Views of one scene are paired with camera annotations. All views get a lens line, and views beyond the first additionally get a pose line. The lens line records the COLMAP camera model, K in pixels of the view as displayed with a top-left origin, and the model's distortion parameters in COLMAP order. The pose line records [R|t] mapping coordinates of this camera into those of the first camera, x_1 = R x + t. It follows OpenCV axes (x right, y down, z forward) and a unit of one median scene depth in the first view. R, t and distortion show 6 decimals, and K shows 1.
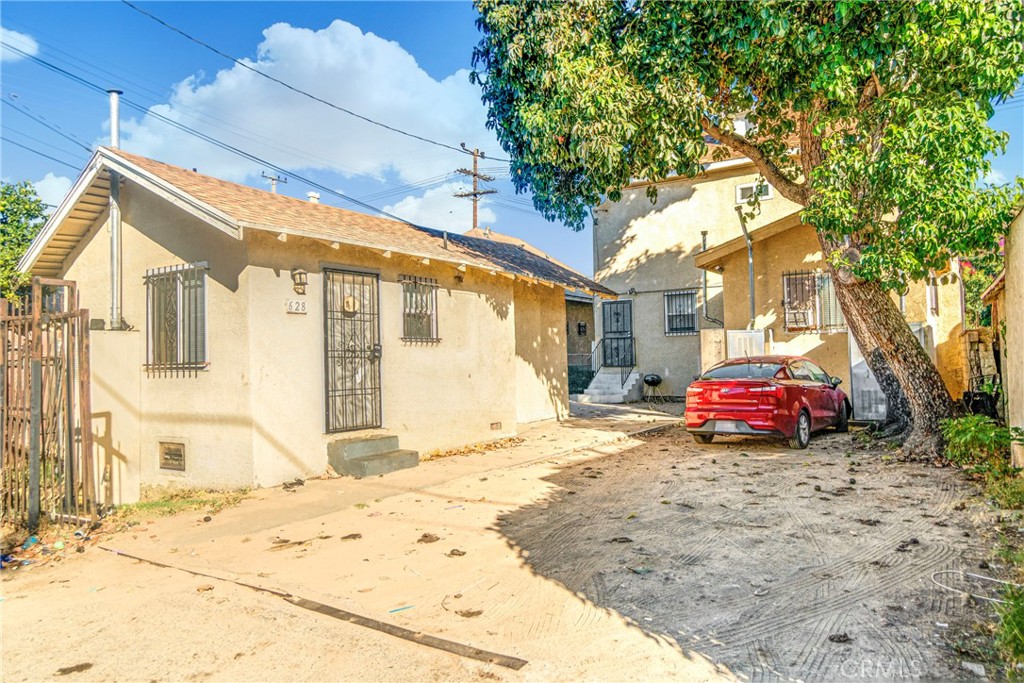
lens RADIAL K [[683.5, 0, 510.0], [0, 683.5, 329.8], [0, 0, 1]] dist [0.007150, 0.001877]
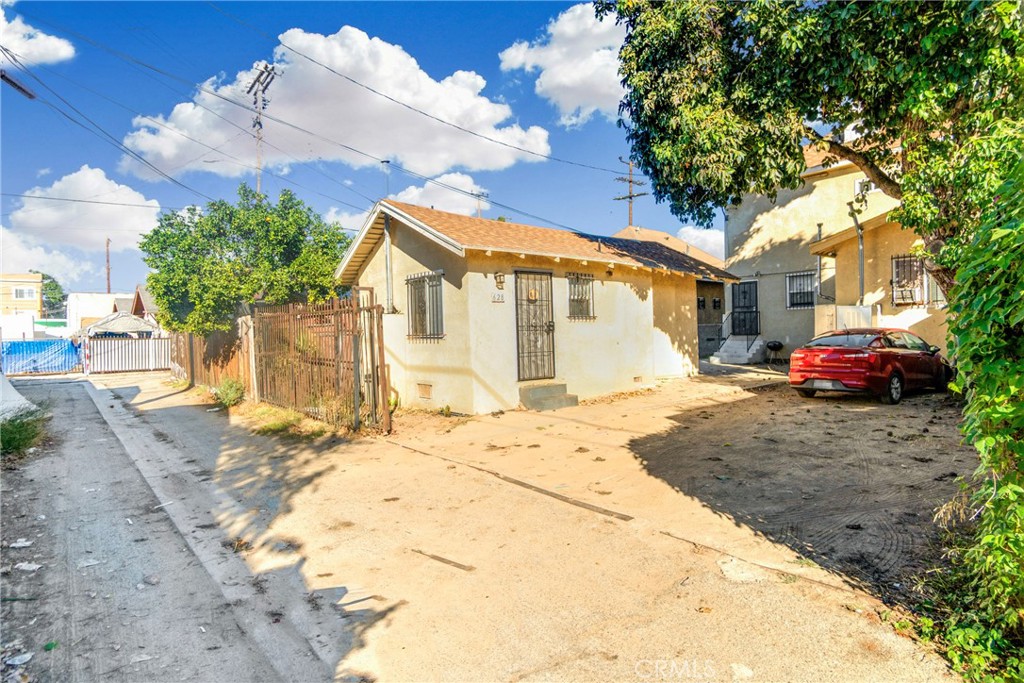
lens RADIAL K [[683.5, 0, 510.0], [0, 683.5, 329.8], [0, 0, 1]] dist [0.007150, 0.001877]
pose [[0.961571, 0.005066, -0.274510, 0.115141], [0.013446, 0.997761, 0.065514, -0.054768], [0.274227, -0.066687, 0.959350, -0.400483]]
